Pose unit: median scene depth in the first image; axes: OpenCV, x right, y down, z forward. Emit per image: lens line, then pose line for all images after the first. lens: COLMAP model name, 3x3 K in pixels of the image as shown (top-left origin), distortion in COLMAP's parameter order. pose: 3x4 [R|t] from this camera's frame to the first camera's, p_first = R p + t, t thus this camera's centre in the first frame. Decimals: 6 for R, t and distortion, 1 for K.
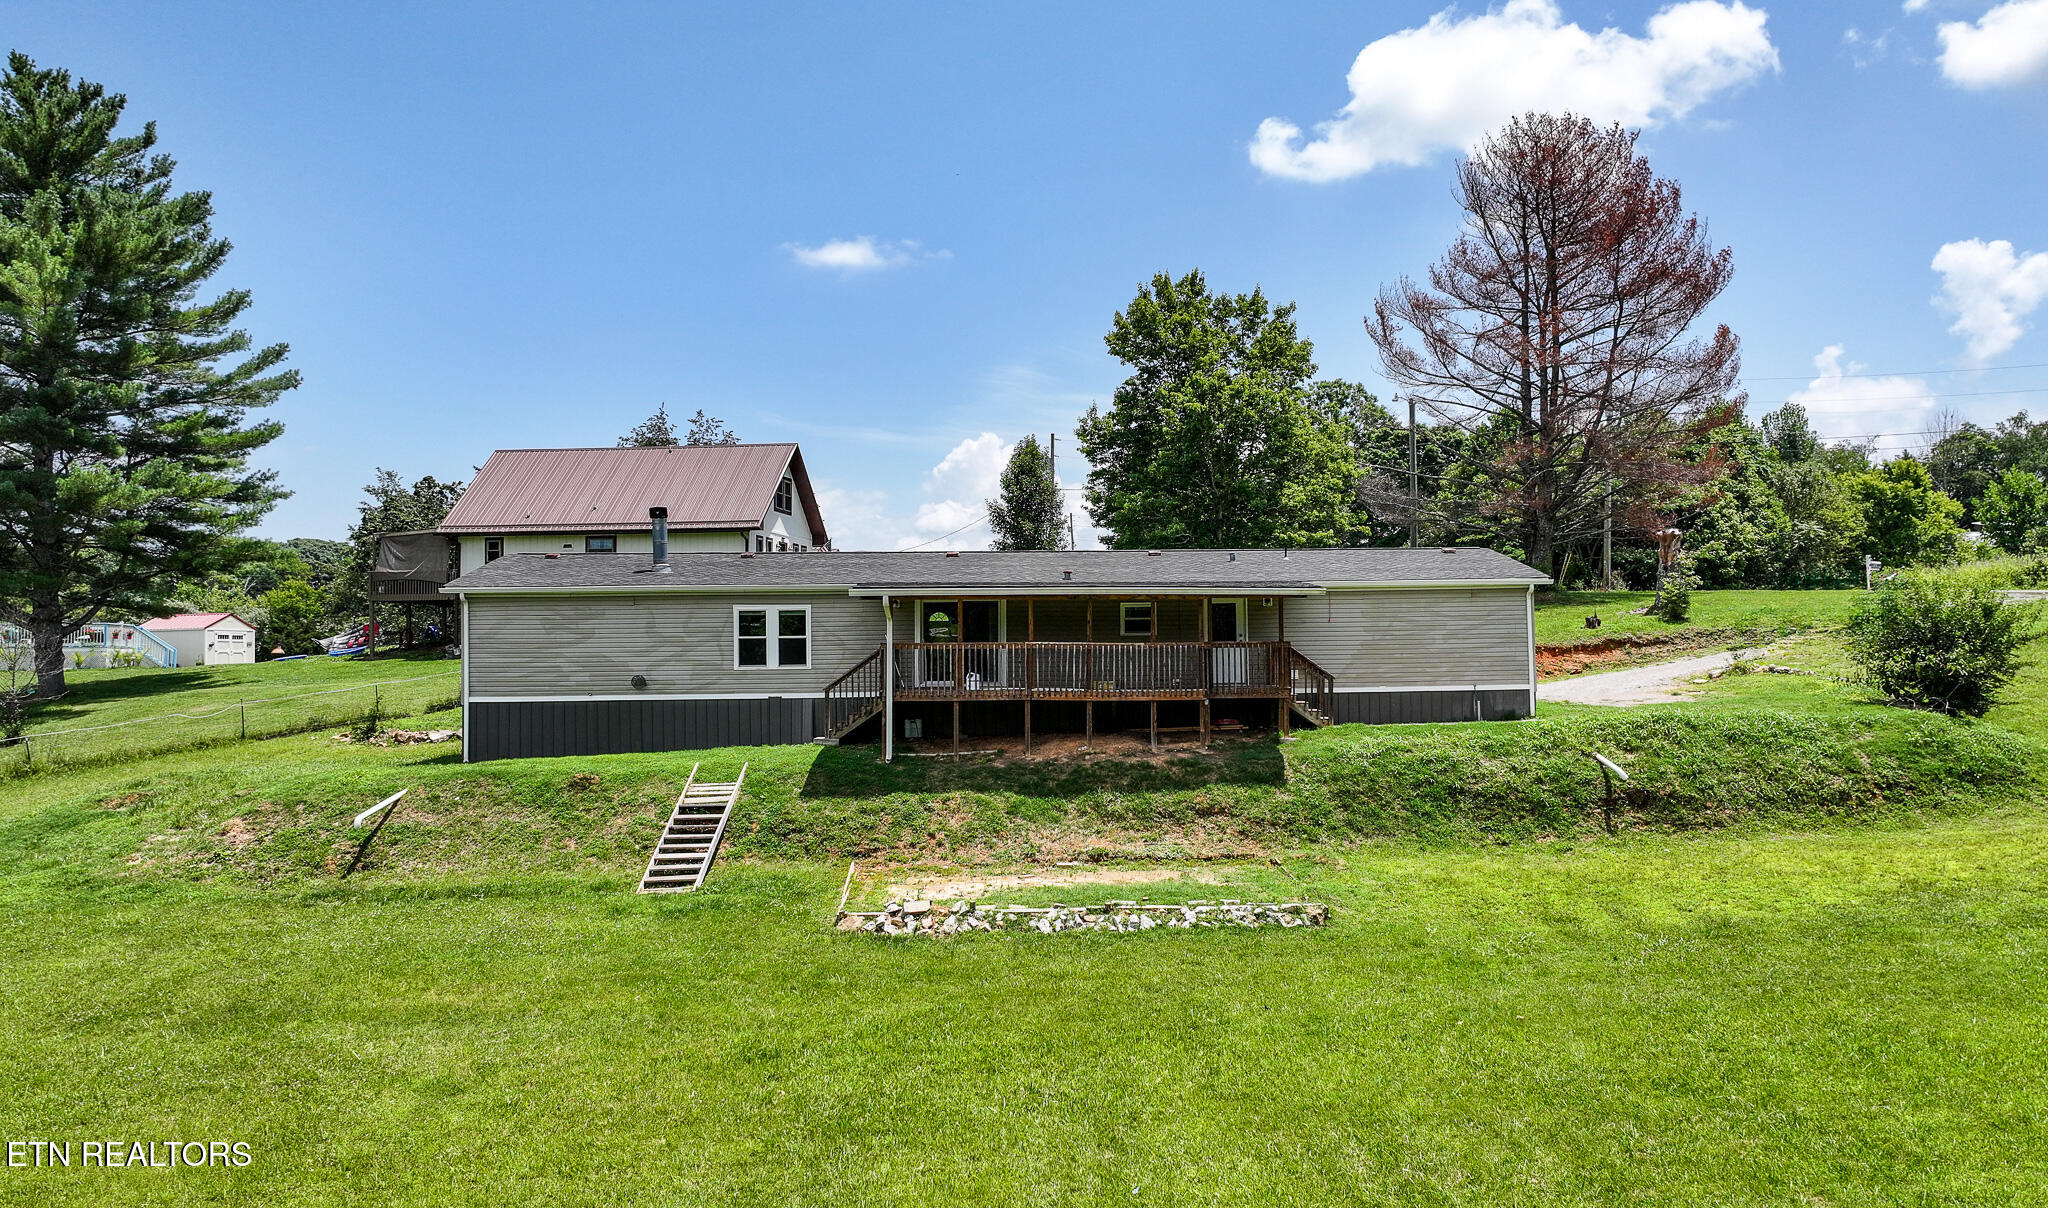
lens RADIAL K [[1516.0, 0, 1100.5], [0, 1516.0, 596.2], [0, 0, 1]] dist [0.001427, 0.001537]
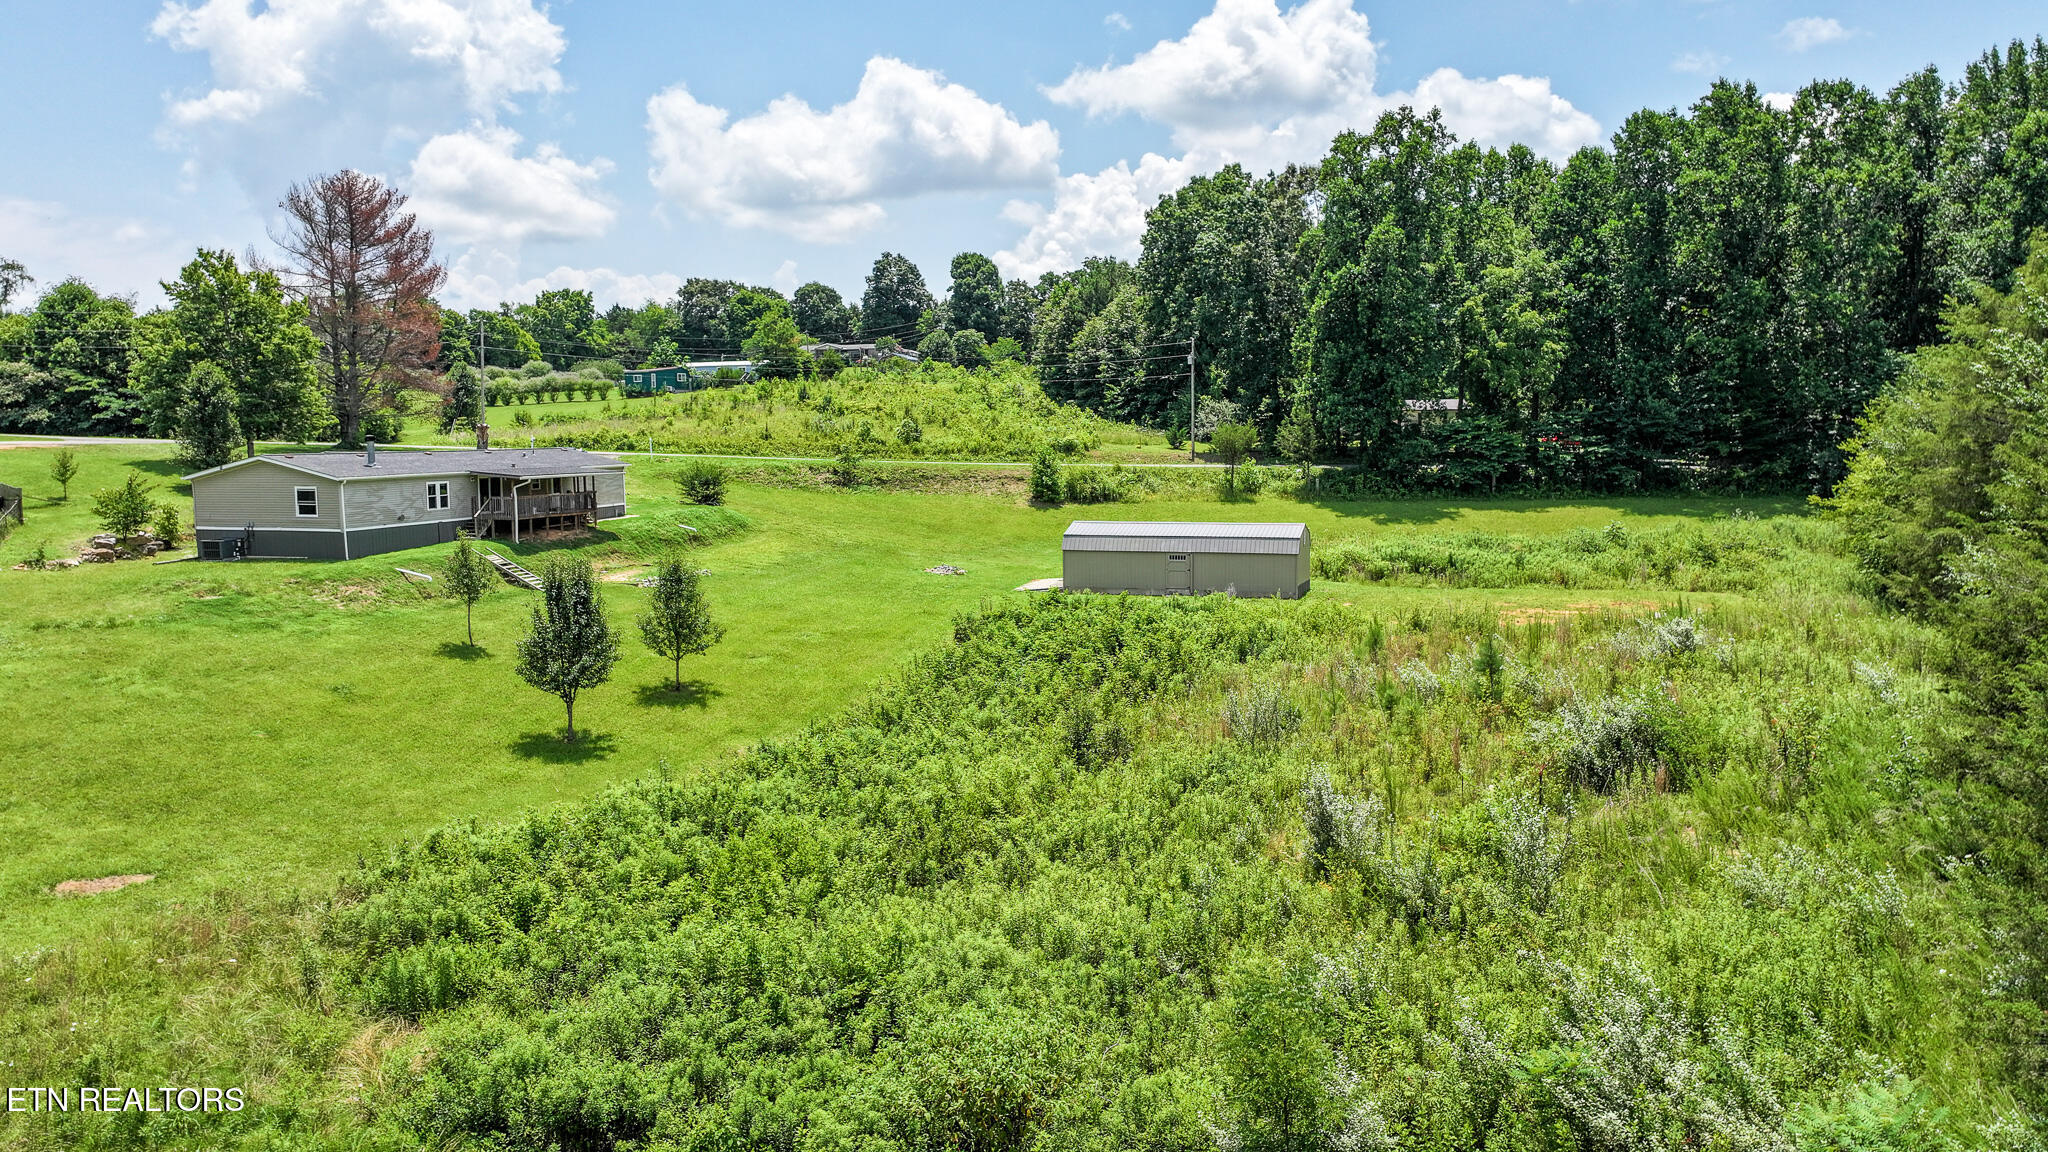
lens RADIAL K [[1439.3, 0, 1035.0], [0, 1439.3, 576.4], [0, 0, 1]] dist [0.006168, 0.007134]
pose [[0.307892, -0.088666, 0.947281, -1.488041], [-0.034298, 0.993967, 0.104184, -0.080888], [-0.950803, -0.064567, 0.302993, -0.389263]]
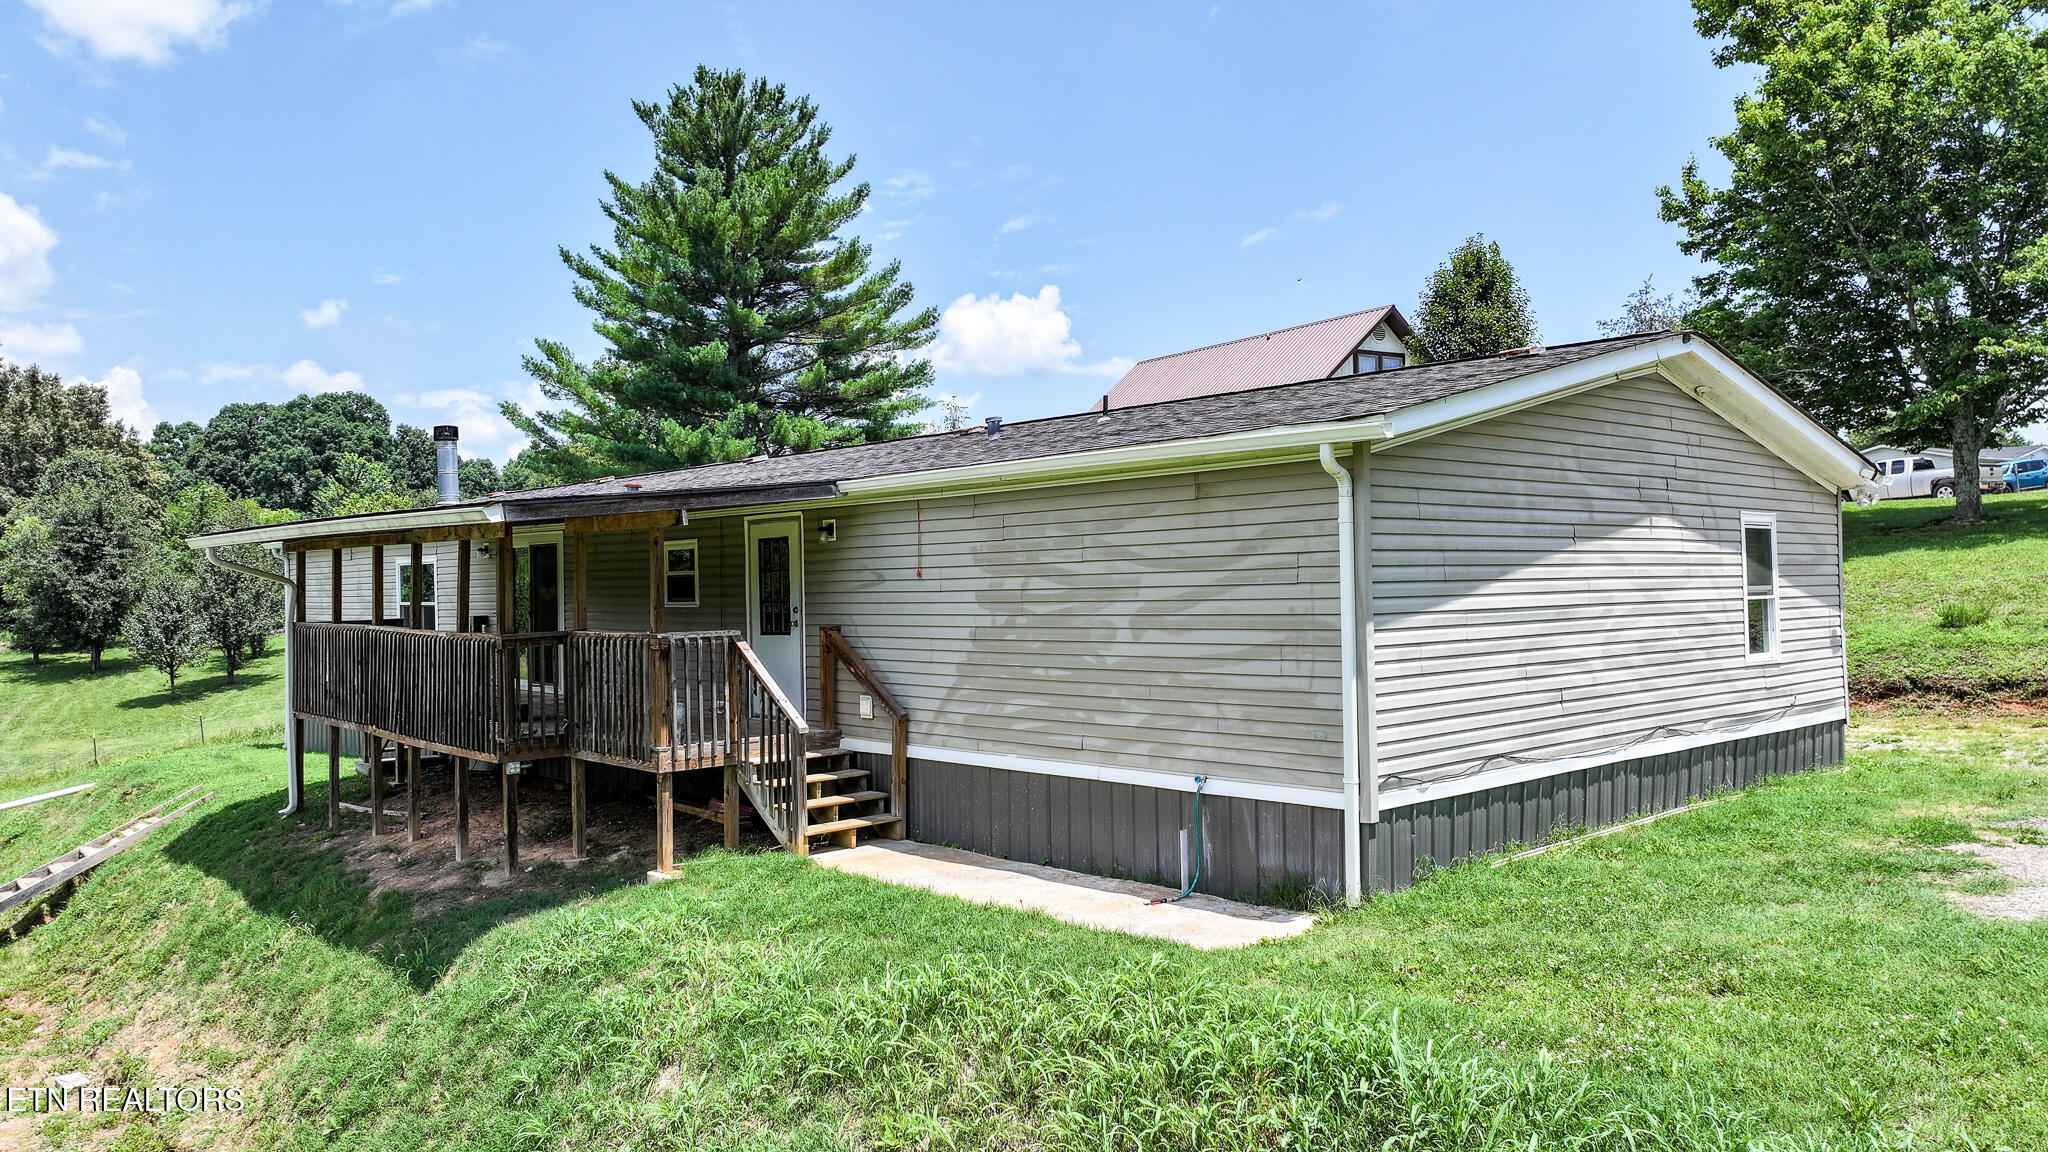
lens RADIAL K [[1434.0, 0, 1024.0], [0, 1434.0, 576.0], [0, 0, 1]] dist [0.000463, 0.000694]
pose [[0.626050, -0.002472, -0.779779, 0.337933], [0.041359, 0.998693, 0.030040, 0.004731], [0.778685, -0.051058, 0.625334, 0.583509]]
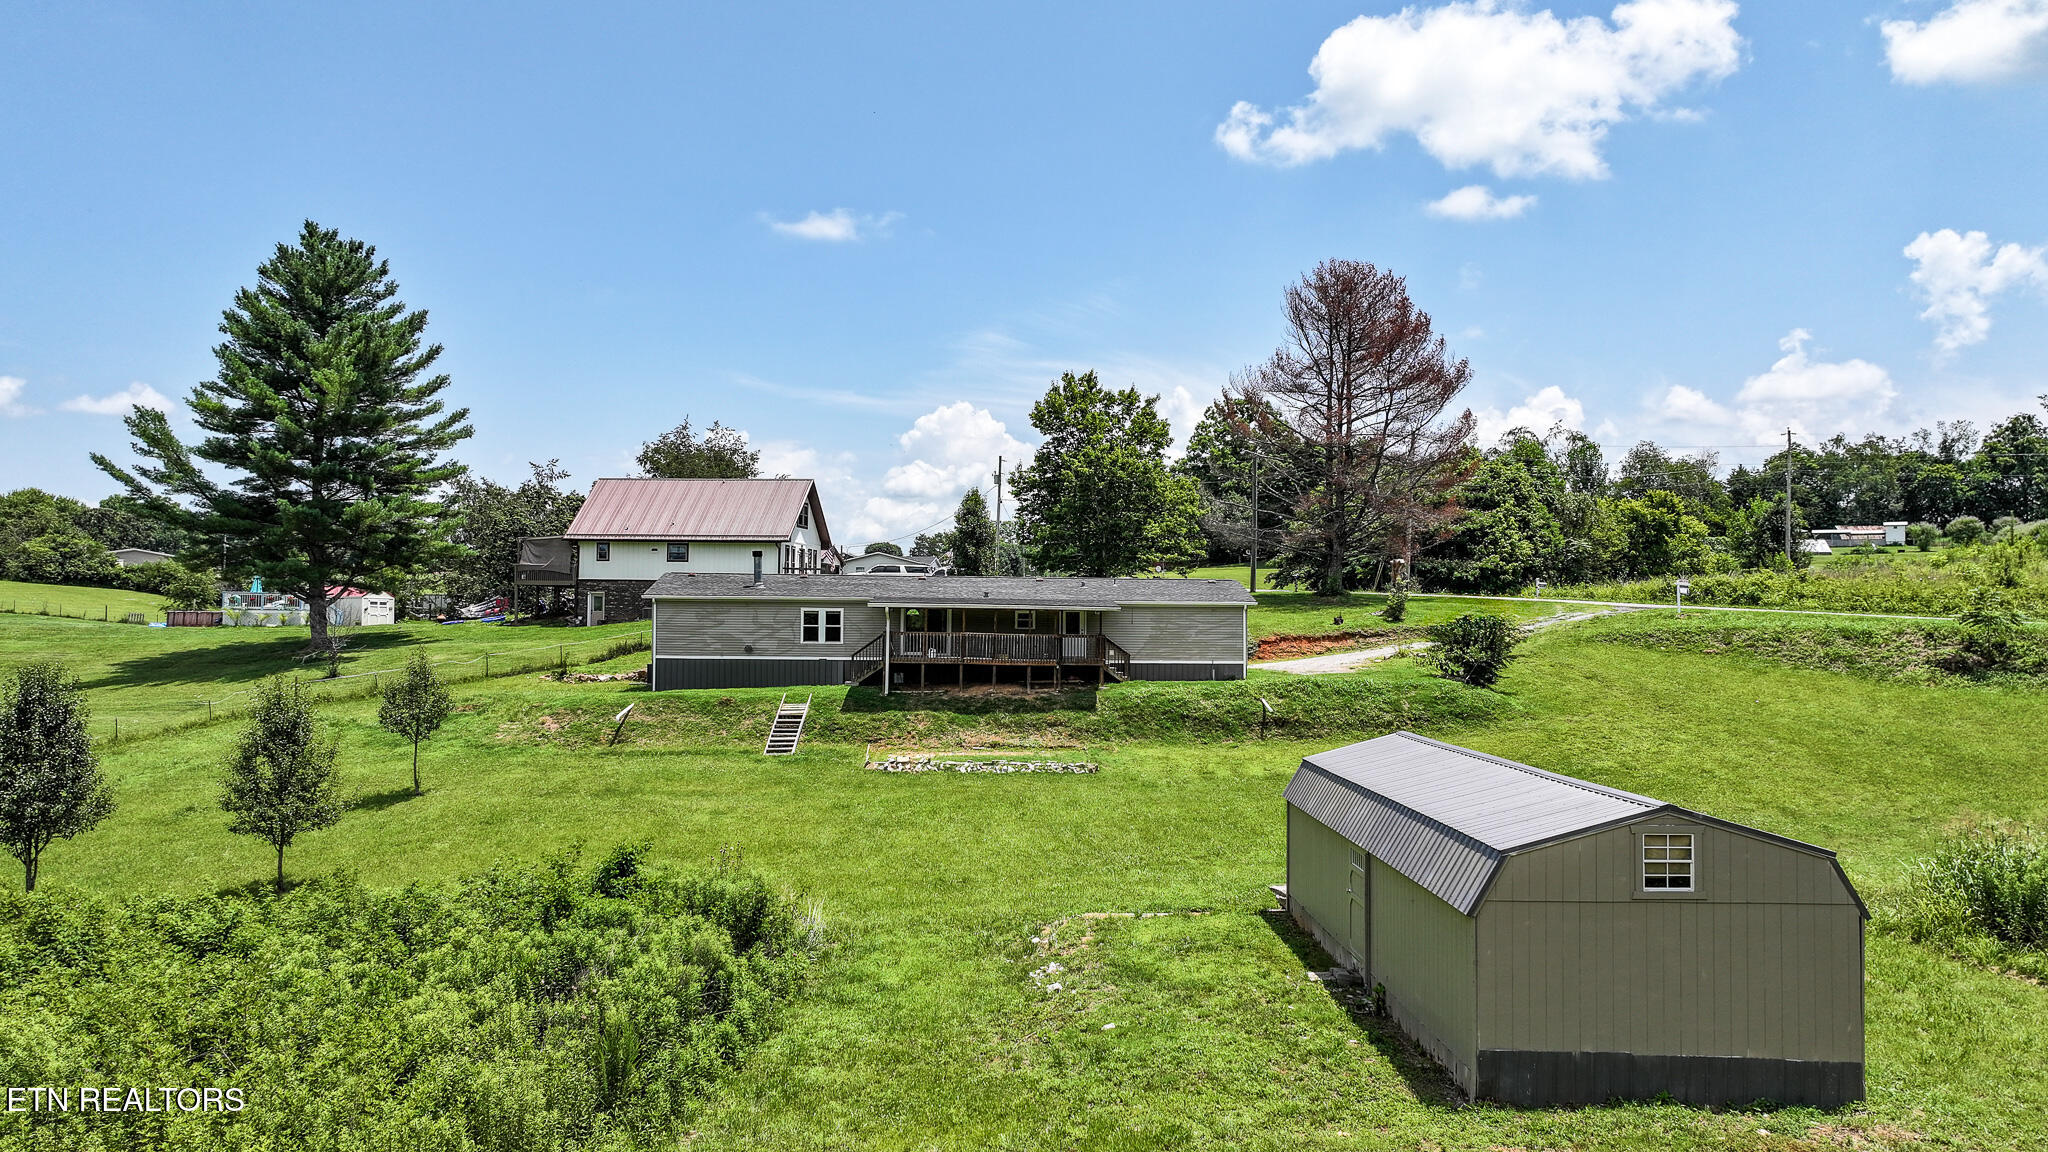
lens RADIAL K [[1525.4, 0, 1024.0], [0, 1525.4, 576.0], [0, 0, 1]] dist [0.002993, 0.003632]
pose [[0.999403, 0.019857, -0.028255, 0.054845], [-0.019562, 0.999752, 0.010687, -0.041652], [0.028460, -0.010128, 0.999544, -0.597159]]
